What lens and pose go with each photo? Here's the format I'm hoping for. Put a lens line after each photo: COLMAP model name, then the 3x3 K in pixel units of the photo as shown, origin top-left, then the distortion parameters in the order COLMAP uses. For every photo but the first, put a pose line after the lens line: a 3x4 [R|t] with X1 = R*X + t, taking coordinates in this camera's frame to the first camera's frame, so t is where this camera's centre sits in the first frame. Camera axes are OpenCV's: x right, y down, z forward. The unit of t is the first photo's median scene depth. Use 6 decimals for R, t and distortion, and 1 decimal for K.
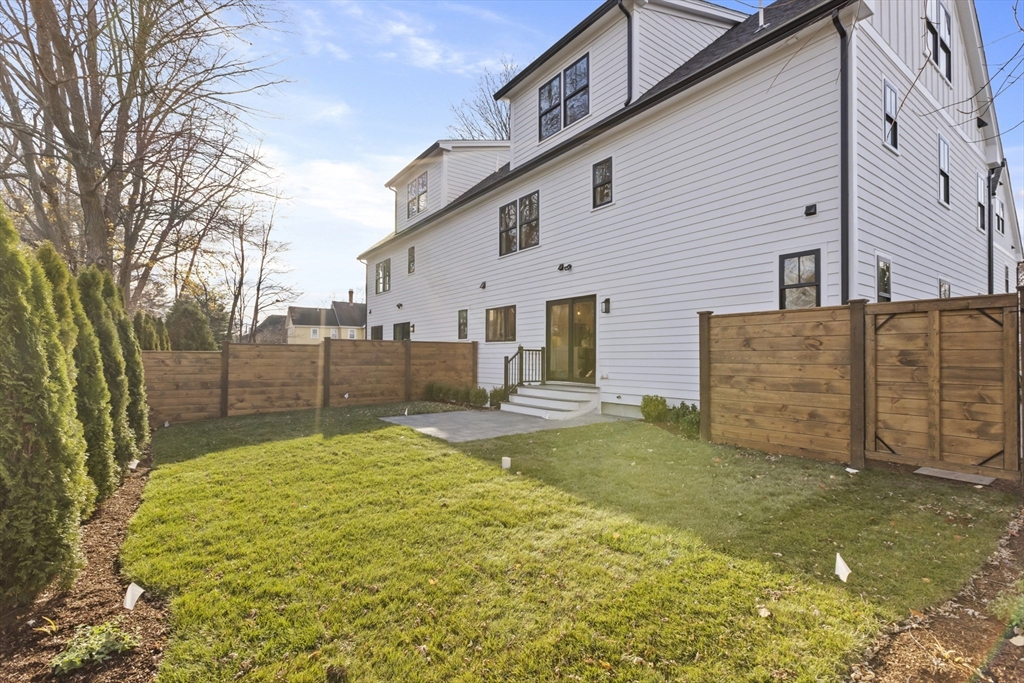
lens RADIAL K [[470.6, 0, 512.0], [0, 470.6, 341.5], [0, 0, 1]] dist [0.001281, 0.000125]
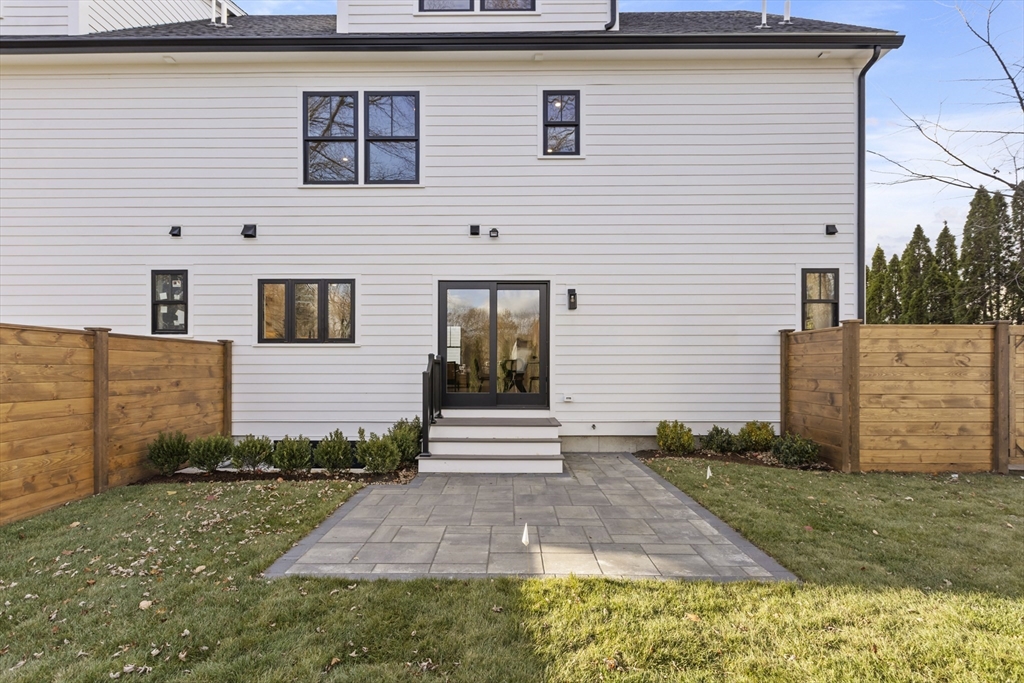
lens RADIAL K [[470.4, 0, 510.3], [0, 470.4, 362.5], [0, 0, 1]] dist [0.000677, 0.000014]
pose [[0.592901, 0.004983, 0.805260, -0.422673], [-0.026253, 0.999569, 0.013145, 0.012050], [-0.804847, -0.028934, 0.592776, 0.652699]]
